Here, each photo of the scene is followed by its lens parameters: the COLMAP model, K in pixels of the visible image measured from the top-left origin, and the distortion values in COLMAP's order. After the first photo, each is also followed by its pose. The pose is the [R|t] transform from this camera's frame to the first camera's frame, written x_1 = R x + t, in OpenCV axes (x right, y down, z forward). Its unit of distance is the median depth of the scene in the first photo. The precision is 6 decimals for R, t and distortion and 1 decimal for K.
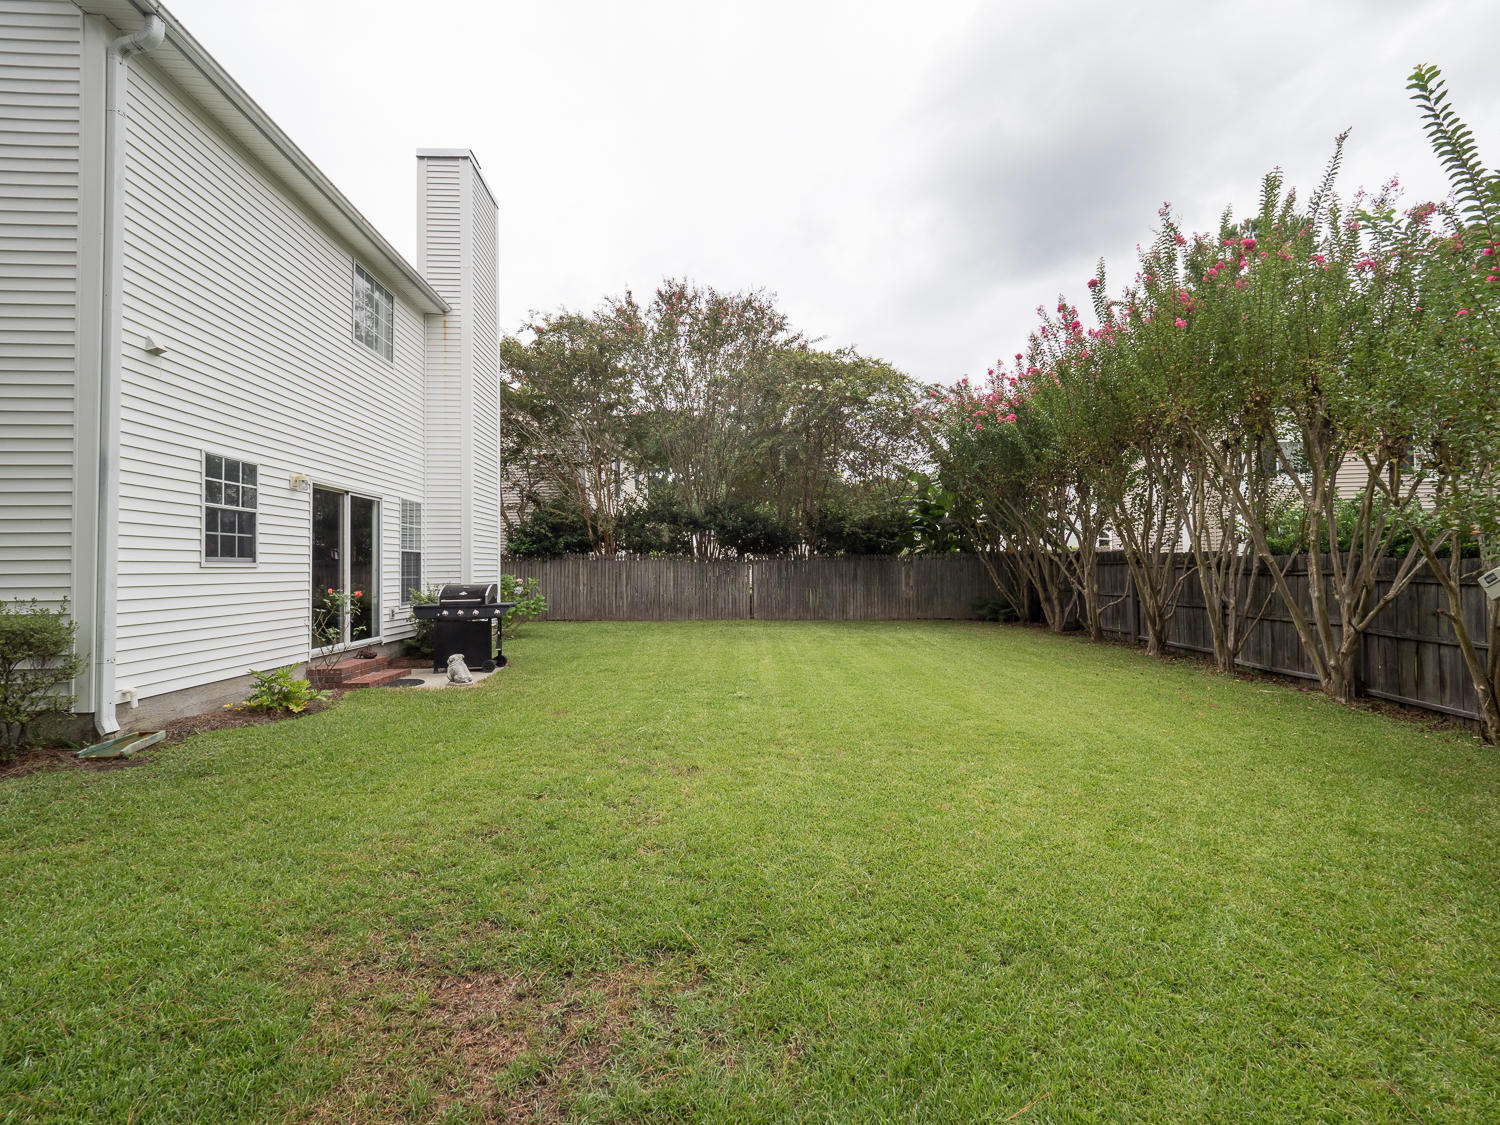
lens RADIAL K [[729.7, 0, 750.0], [0, 729.7, 562.5], [0, 0, 1]] dist [0.000334, 0.000066]
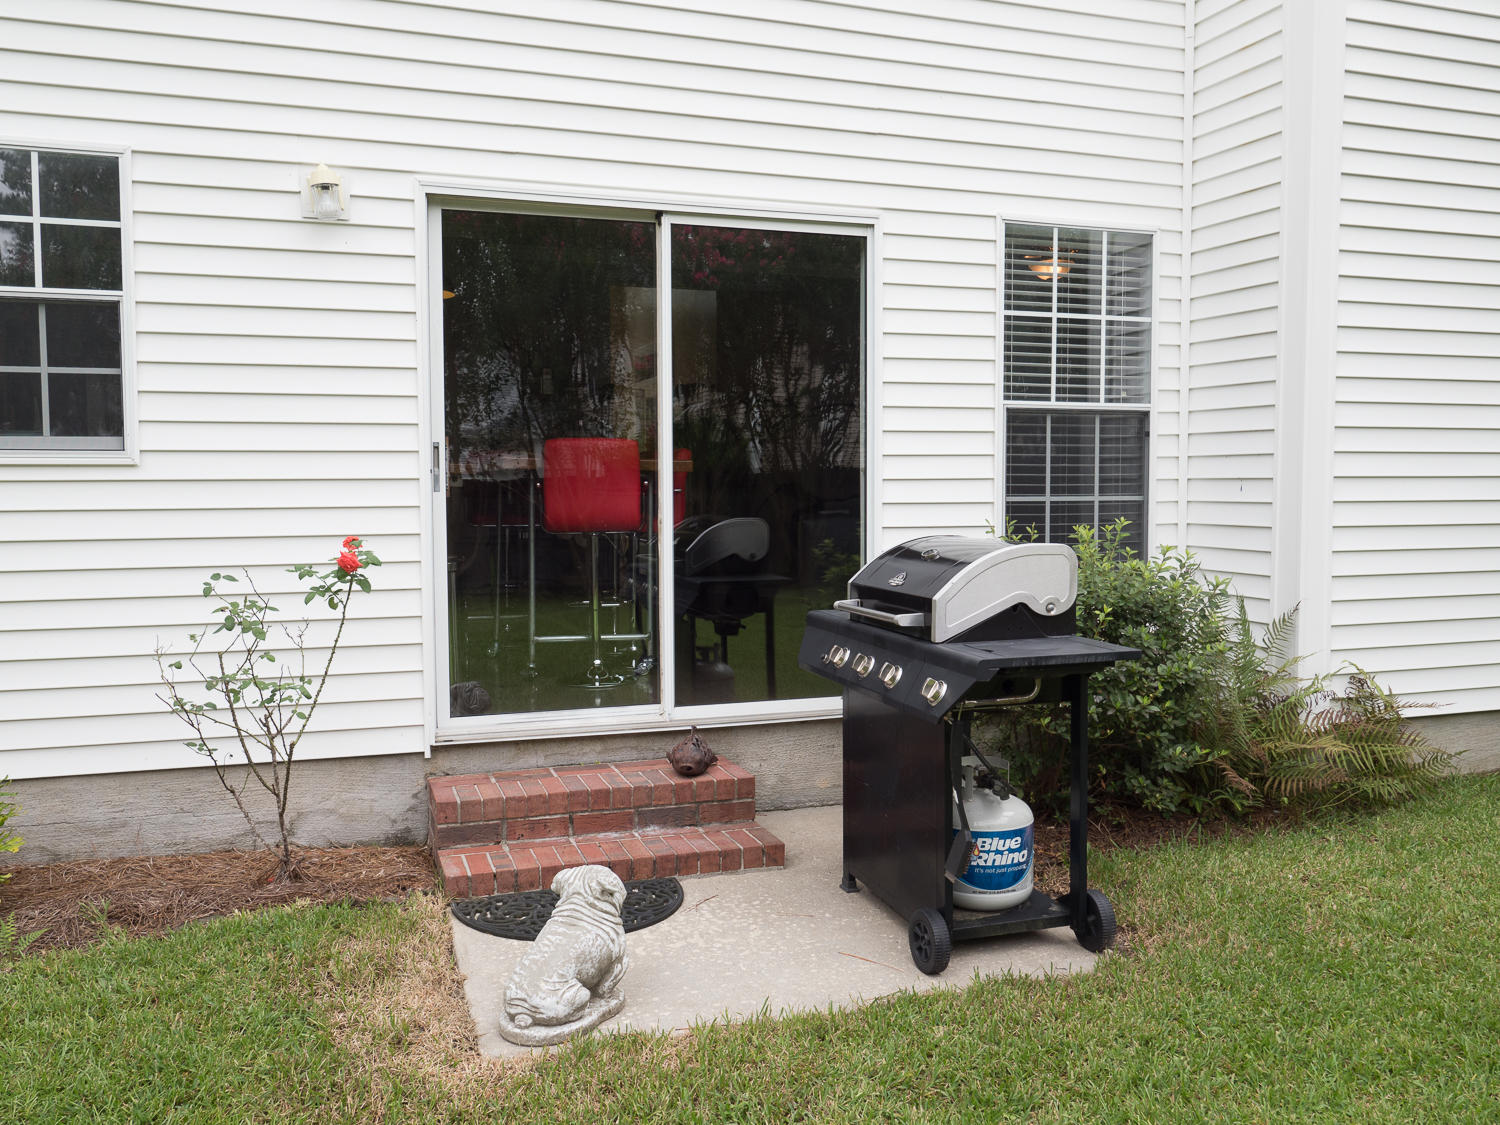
lens RADIAL K [[1225.6, 0, 750.0], [0, 1225.6, 562.5], [0, 0, 1]] dist [-0.030700, 0.001584]
pose [[0.254615, 0.067923, -0.964654, -0.055520], [0.007520, 0.997361, 0.072210, 0.013476], [0.967013, -0.025640, 0.253432, 1.128119]]
